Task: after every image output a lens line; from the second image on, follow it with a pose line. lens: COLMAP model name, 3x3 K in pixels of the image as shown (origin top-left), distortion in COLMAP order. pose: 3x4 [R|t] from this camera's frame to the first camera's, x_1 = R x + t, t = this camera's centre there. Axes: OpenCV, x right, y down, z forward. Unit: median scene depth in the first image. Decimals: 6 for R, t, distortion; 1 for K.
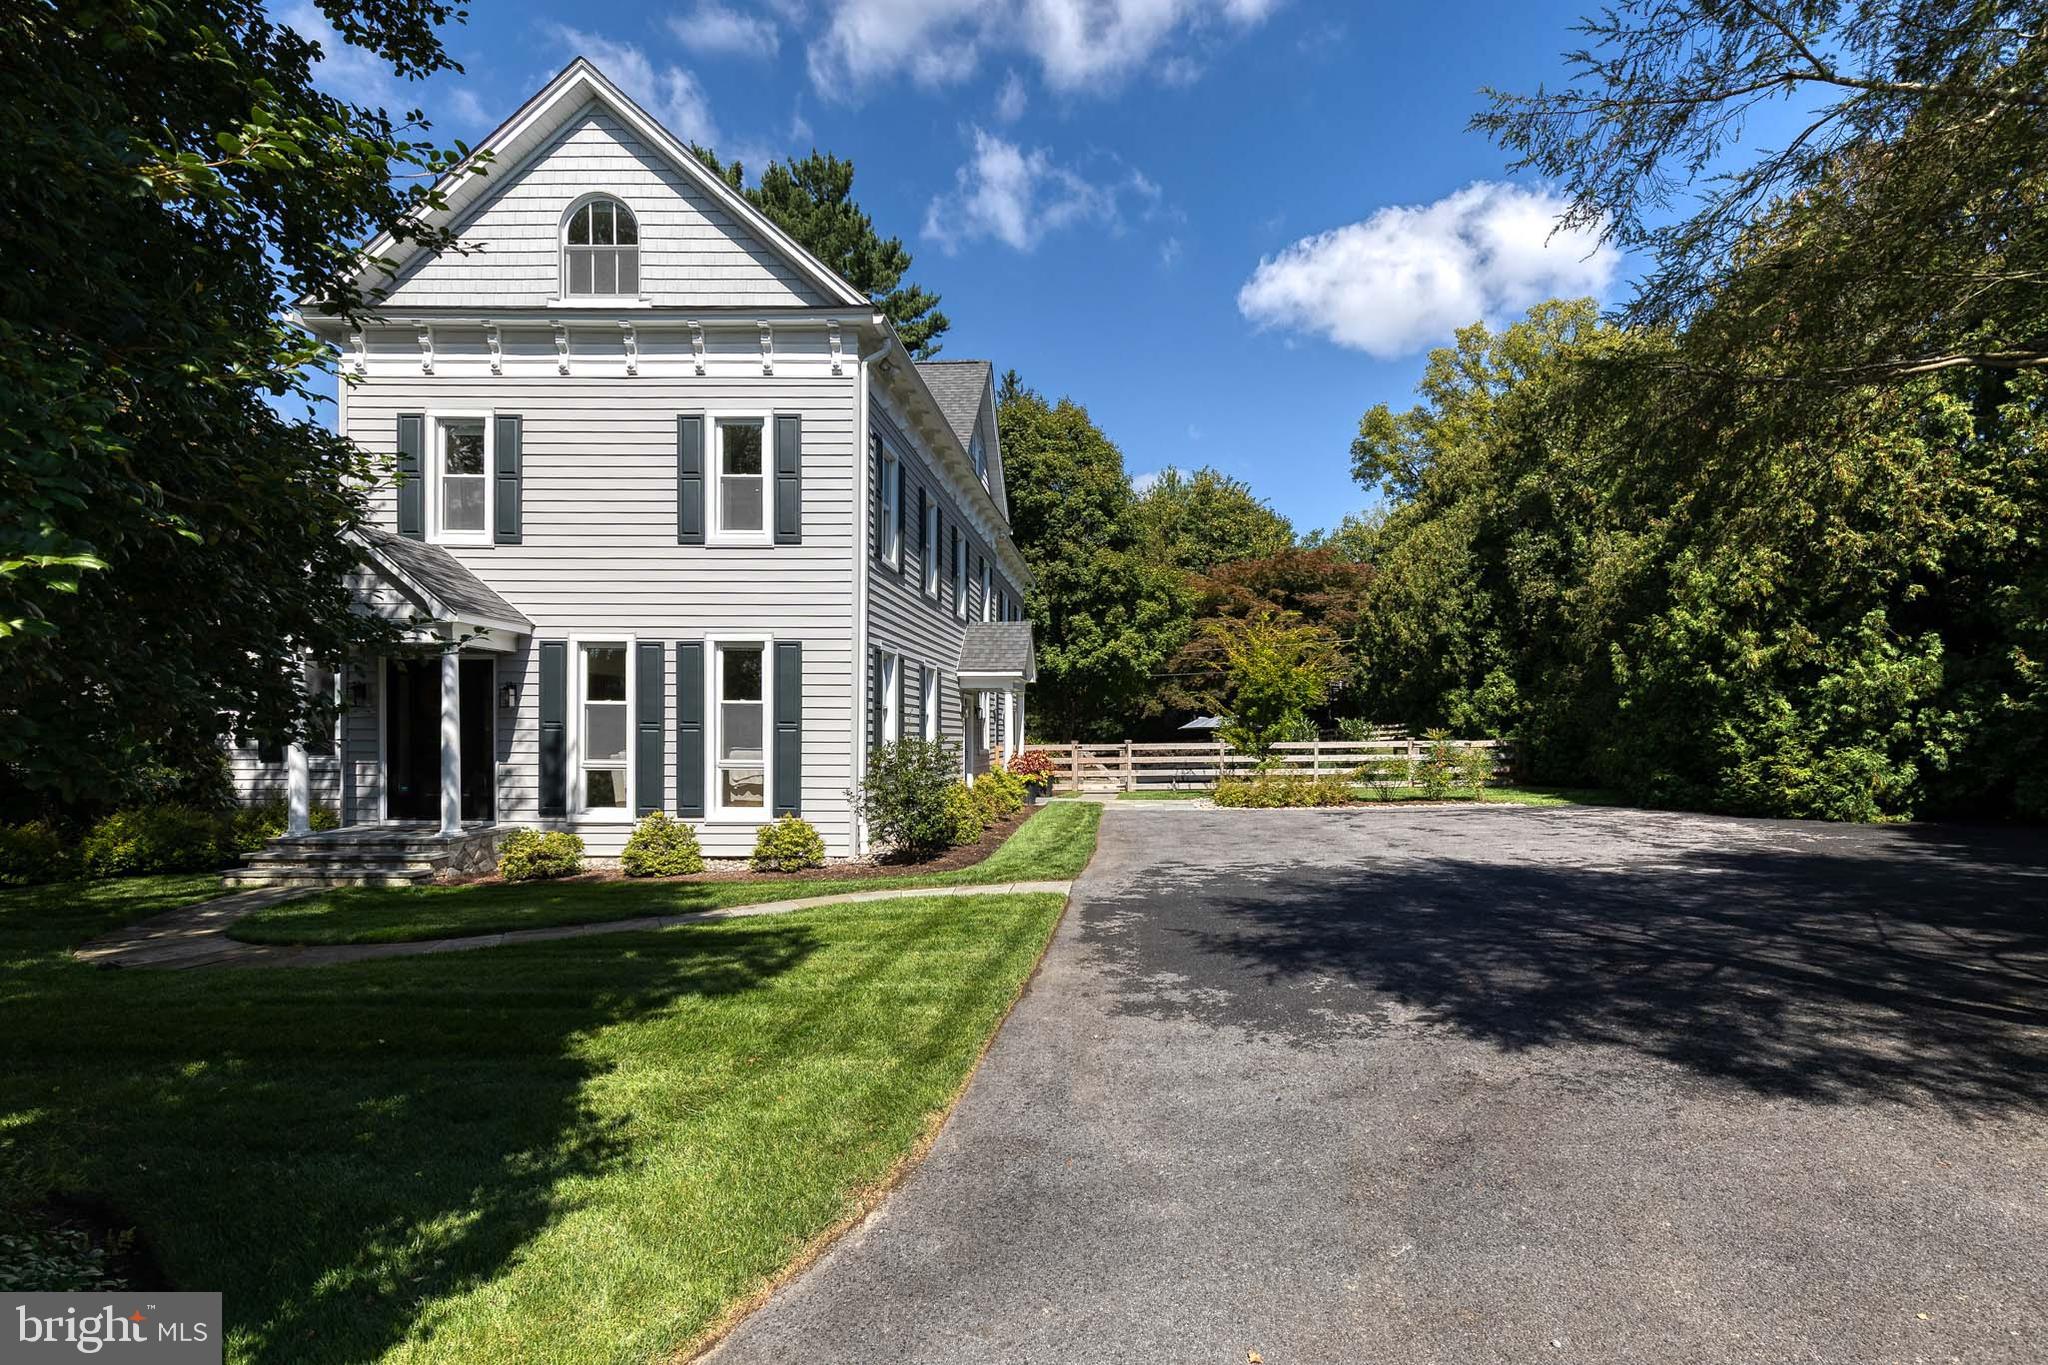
lens RADIAL K [[927.1, 0, 1126.0], [0, 927.1, 736.3], [0, 0, 1]] dist [0.003571, -0.000301]
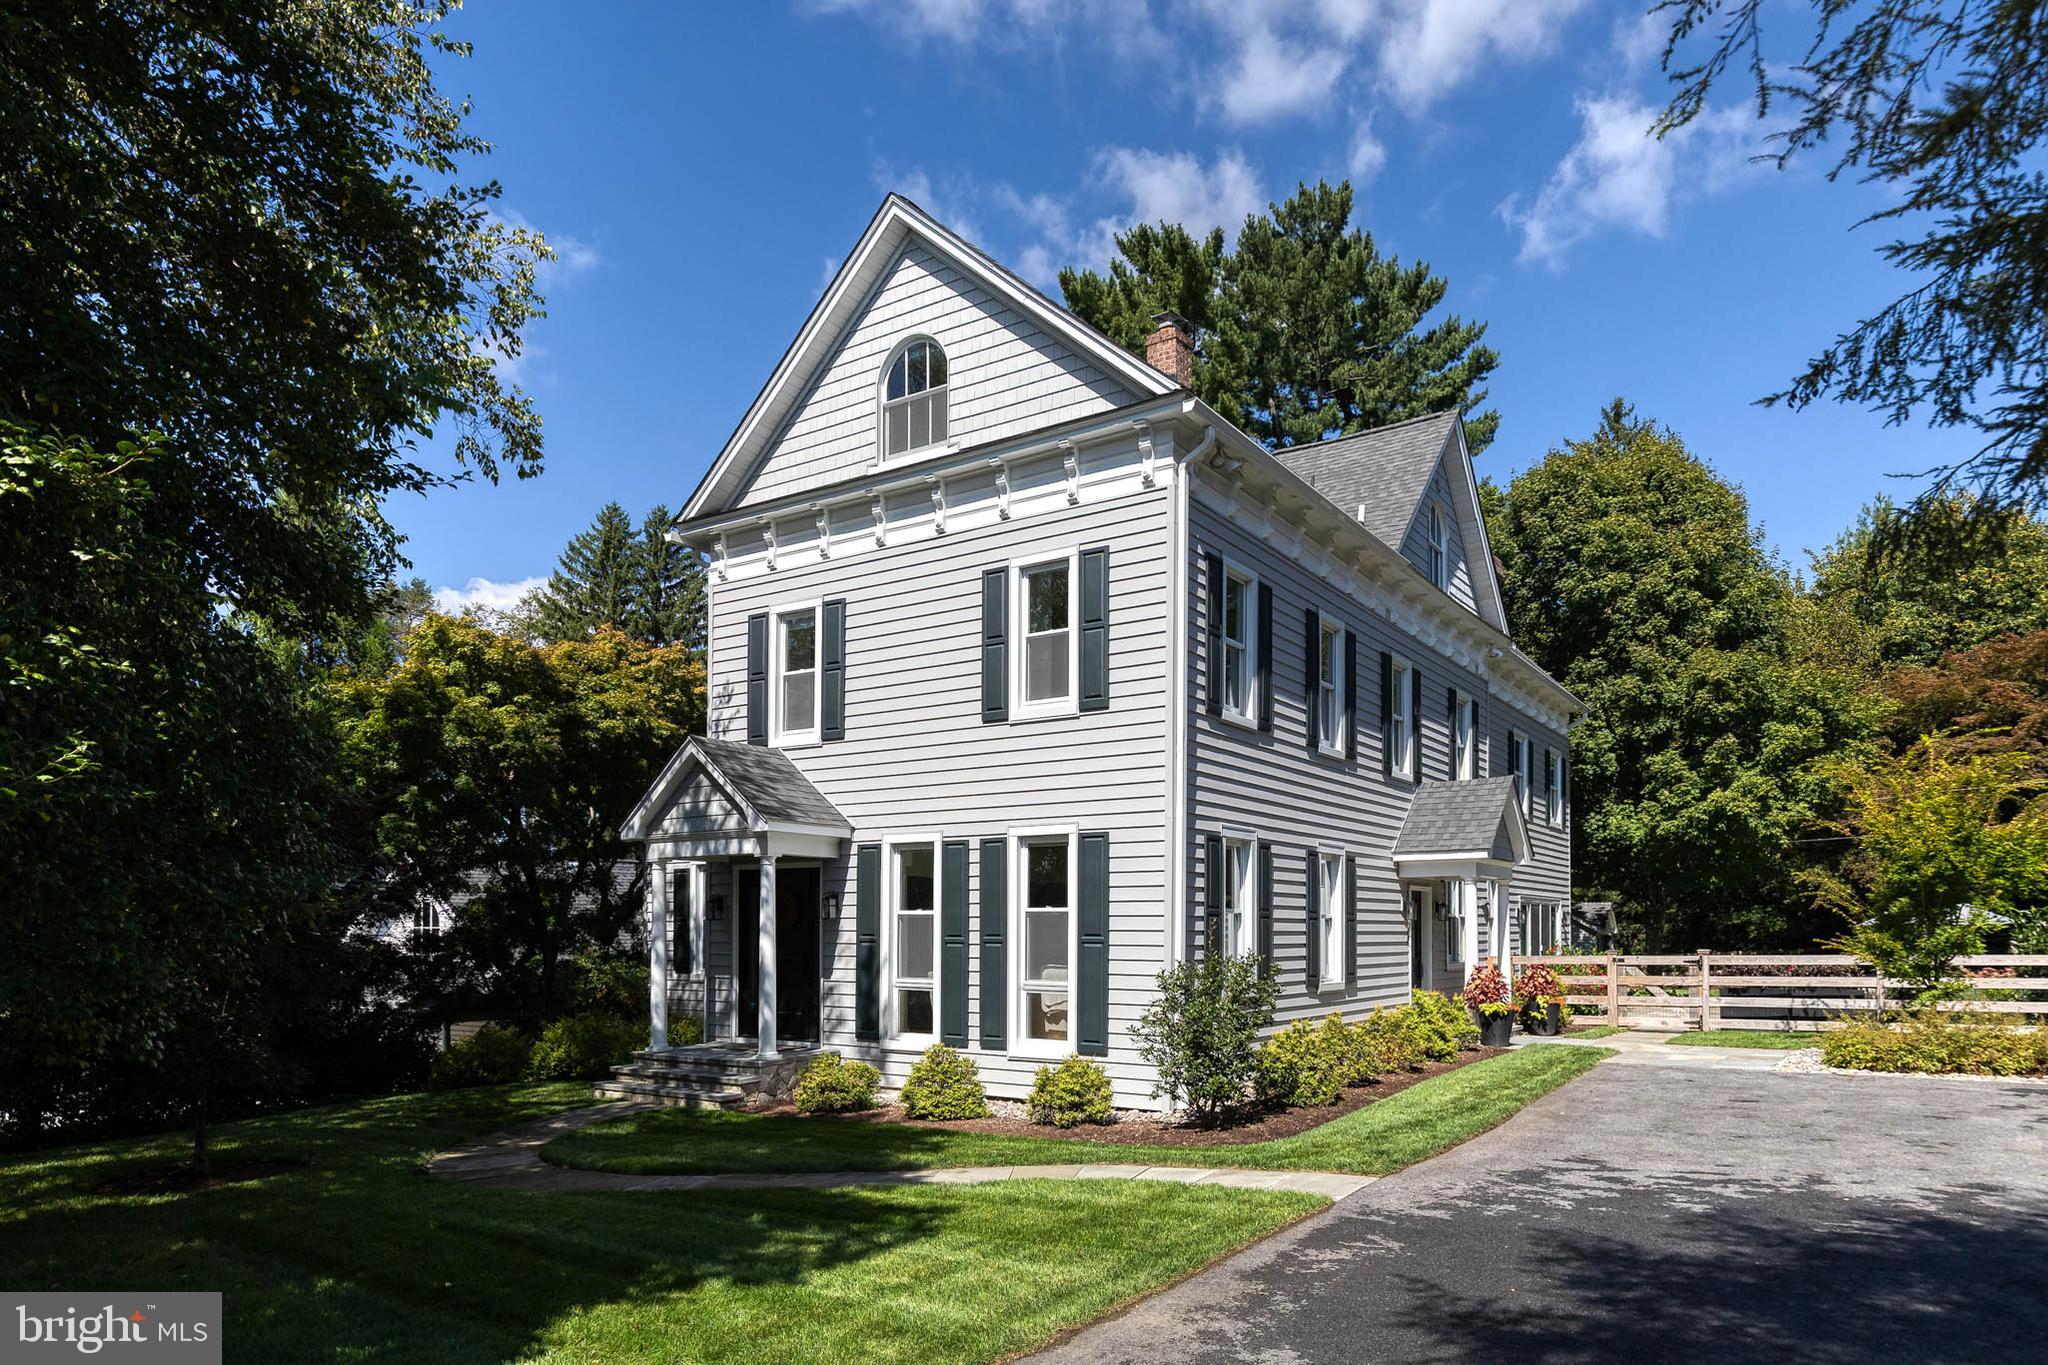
lens RADIAL K [[1254.3, 0, 1076.3], [0, 1254.3, 895.0], [0, 0, 1]] dist [0.000000, -0.004031]
pose [[0.843221, -0.017891, -0.537269, 0.196610], [0.002610, 0.999570, -0.029190, -0.017846], [0.537560, 0.023211, 0.842906, 0.089624]]
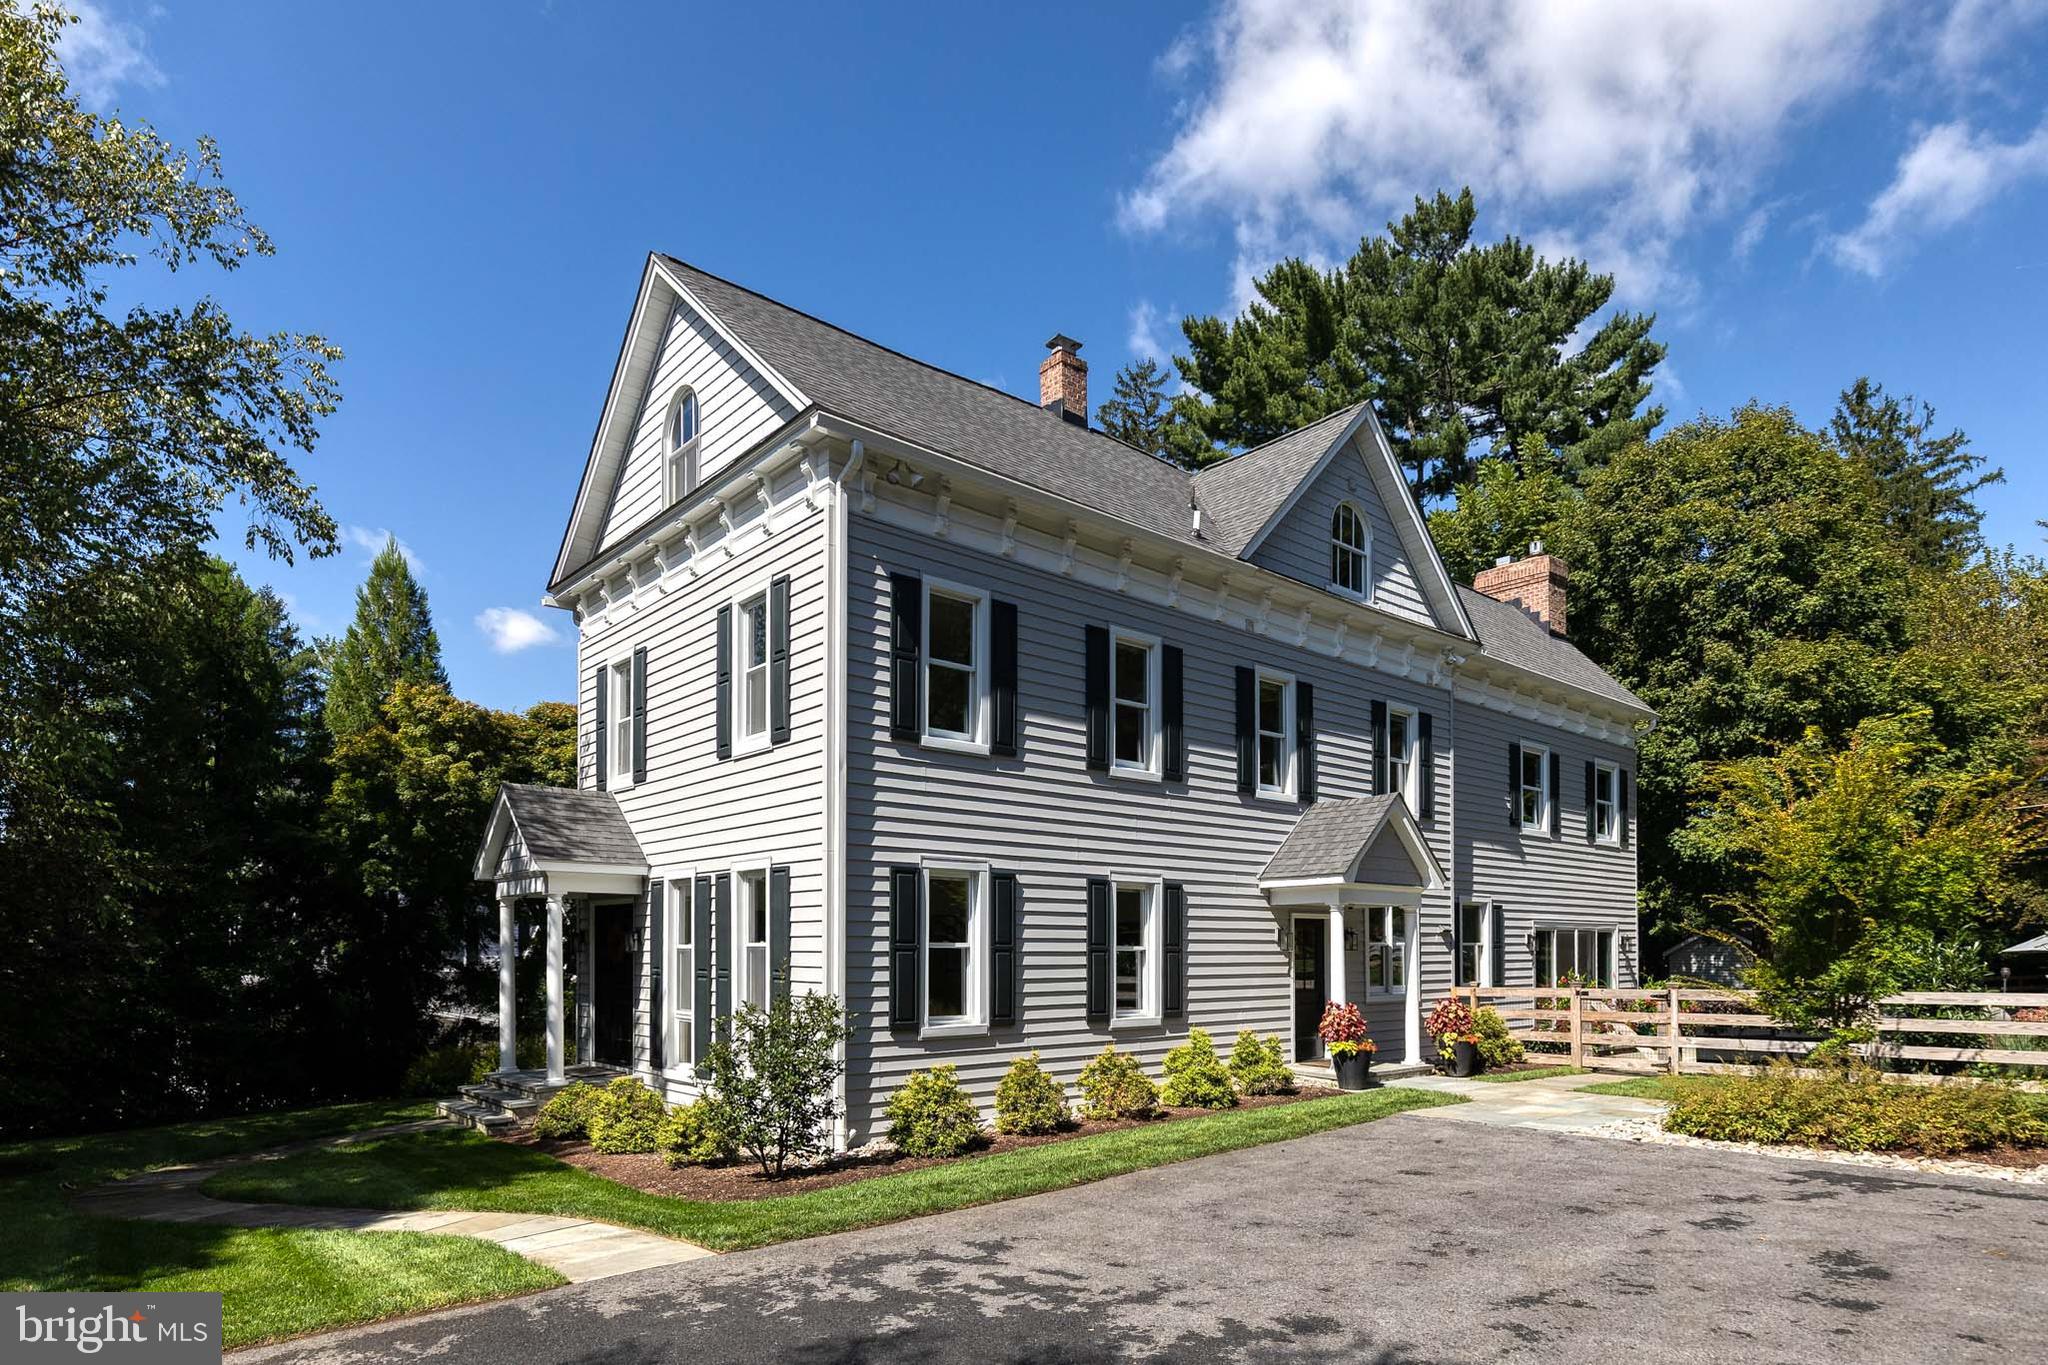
lens RADIAL K [[1150.9, 0, 1085.3], [0, 1150.9, 916.3], [0, 0, 1]] dist [-0.003307, -0.001665]
pose [[0.682483, -0.023887, -0.730511, 0.516688], [0.002786, 0.999544, -0.030082, -0.030810], [0.730896, 0.018495, 0.682238, 0.528076]]
